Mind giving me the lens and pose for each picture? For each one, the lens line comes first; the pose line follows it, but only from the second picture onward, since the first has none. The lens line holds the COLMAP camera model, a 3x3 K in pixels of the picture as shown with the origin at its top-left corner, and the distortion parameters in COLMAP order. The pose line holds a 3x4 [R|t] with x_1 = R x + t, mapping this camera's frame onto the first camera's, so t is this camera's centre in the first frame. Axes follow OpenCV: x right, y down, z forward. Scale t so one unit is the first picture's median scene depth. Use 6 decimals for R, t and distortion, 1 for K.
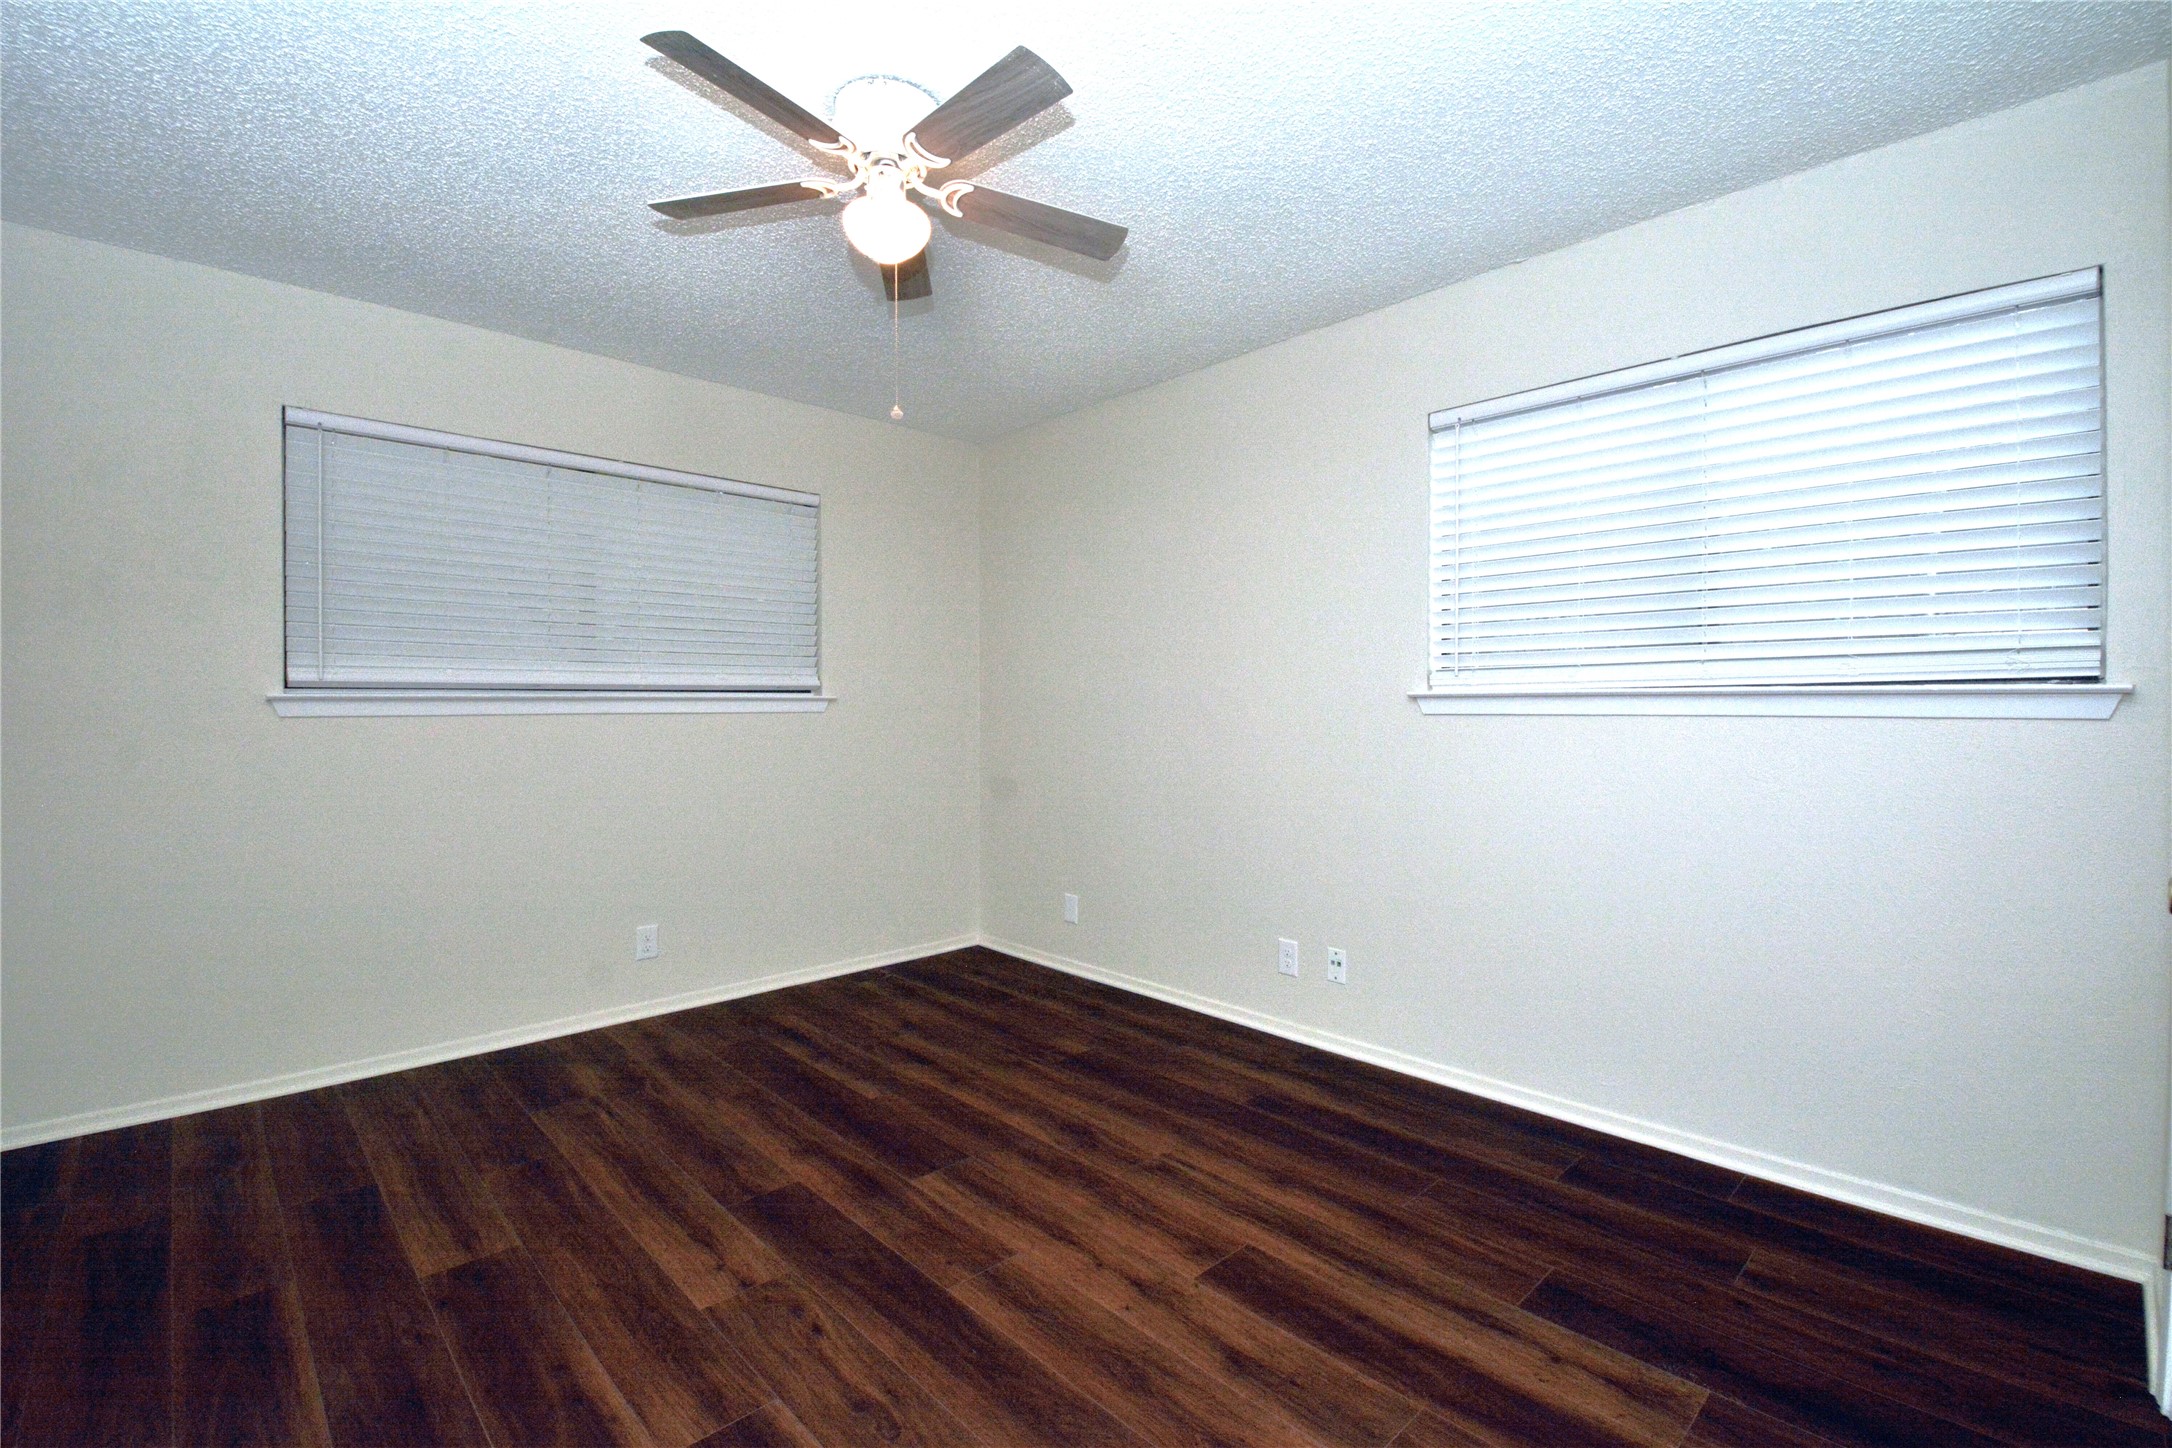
lens RADIAL K [[968.5, 0, 1078.0], [0, 968.5, 720.7], [0, 0, 1]] dist [0.002834, -0.014465]
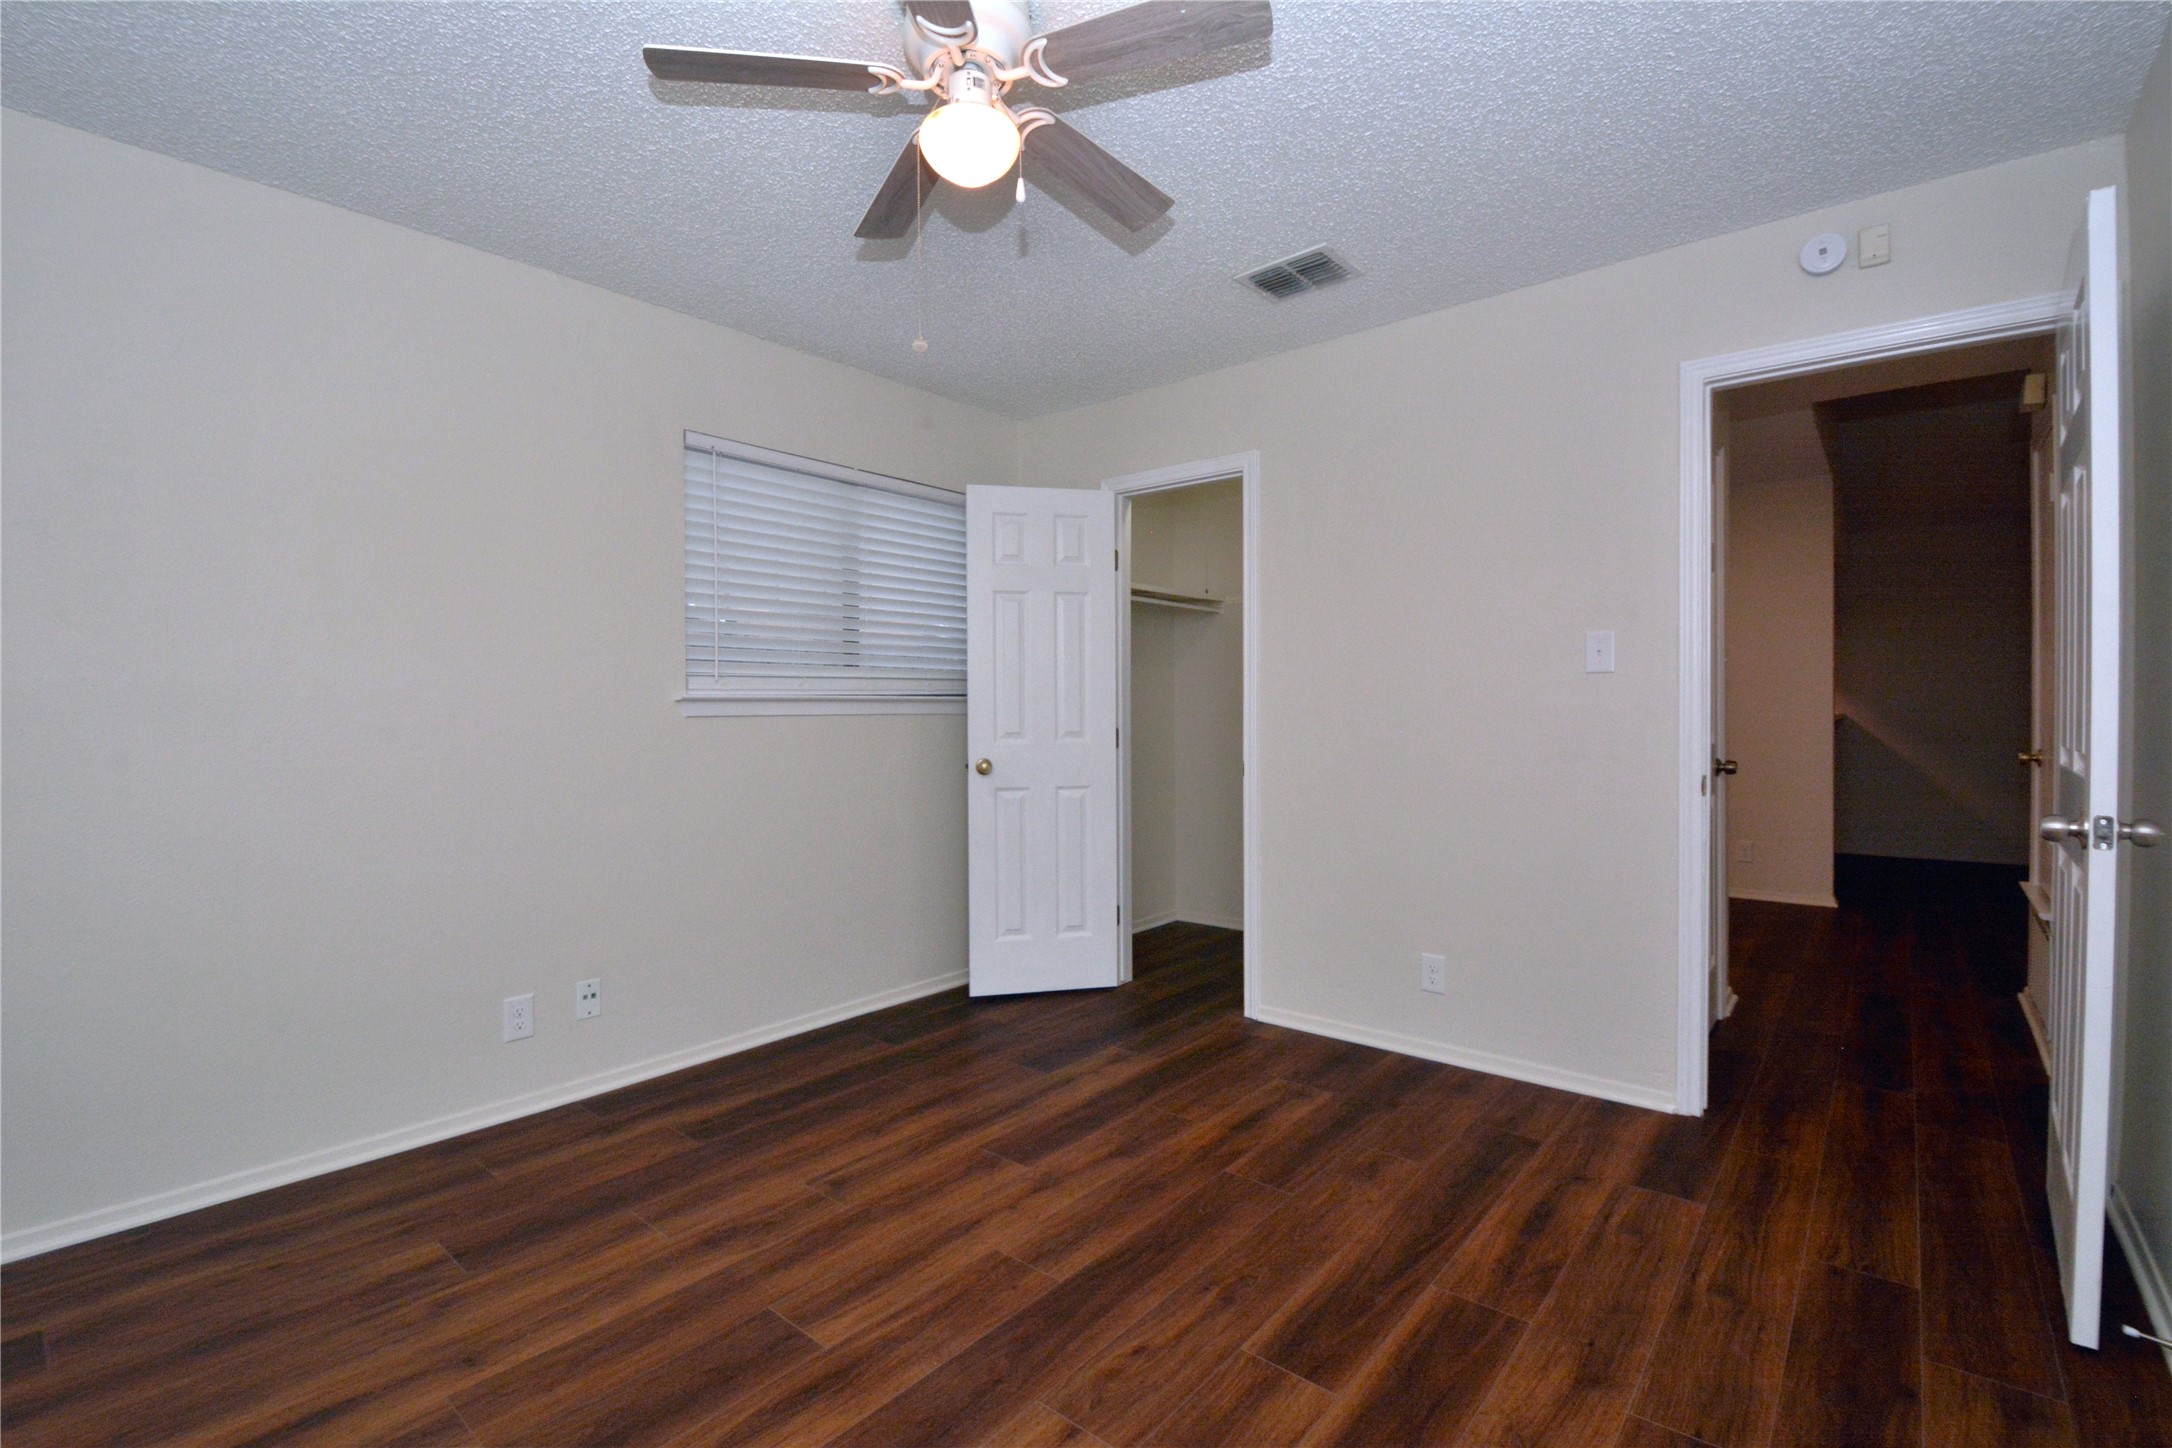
lens RADIAL K [[968.5, 0, 1097.4], [0, 968.5, 714.8], [0, 0, 1]] dist [0.002834, -0.014465]
pose [[-0.128801, -0.005334, 0.991656, -0.909497], [0.022180, 0.999720, 0.008259, -0.008728], [-0.991422, 0.023058, -0.128647, 0.861156]]
